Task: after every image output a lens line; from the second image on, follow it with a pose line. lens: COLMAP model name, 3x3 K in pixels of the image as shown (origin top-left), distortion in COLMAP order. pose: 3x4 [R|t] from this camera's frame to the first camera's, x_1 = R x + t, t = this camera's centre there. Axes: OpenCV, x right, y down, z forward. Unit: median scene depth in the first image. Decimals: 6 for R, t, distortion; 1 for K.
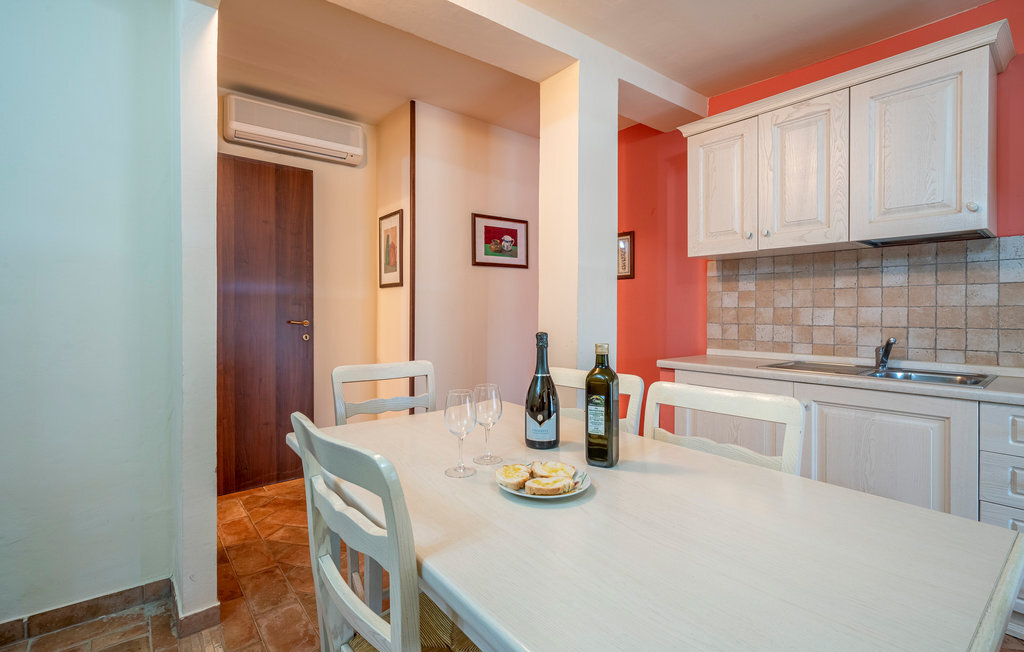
lens RADIAL K [[457.8, 0, 514.4], [0, 457.8, 326.6], [0, 0, 1]] dist [0.000152, 0.000310]
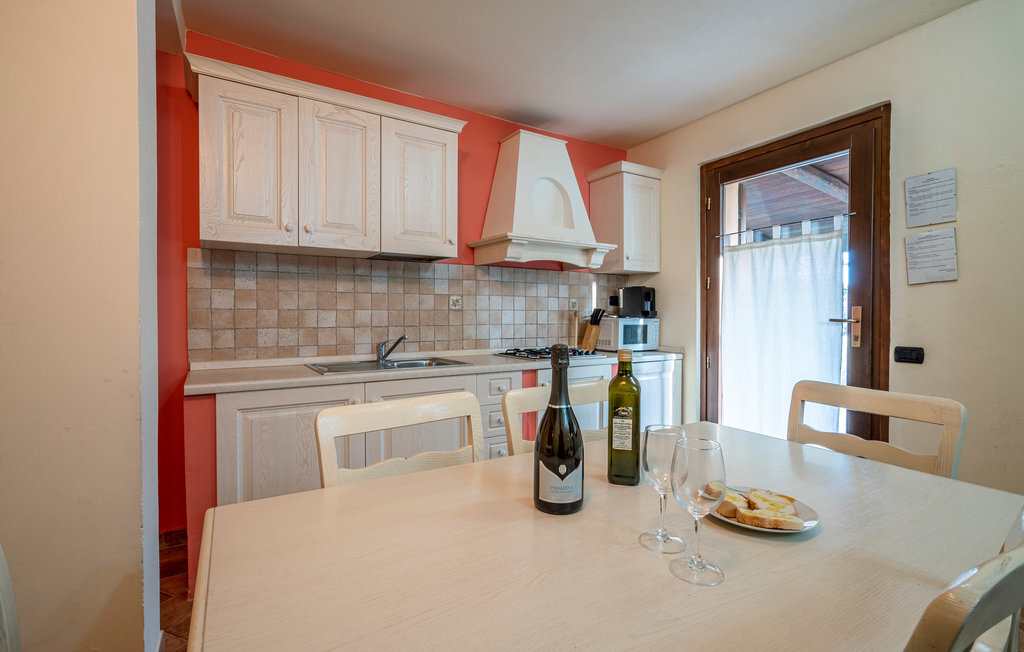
lens RADIAL K [[457.8, 0, 514.4], [0, 457.8, 326.6], [0, 0, 1]] dist [0.000152, 0.000310]
pose [[0.154814, -0.028340, 0.987537, -0.288713], [0.033113, 0.999176, 0.023483, -0.014420], [-0.987389, 0.029065, 0.155625, 0.425873]]
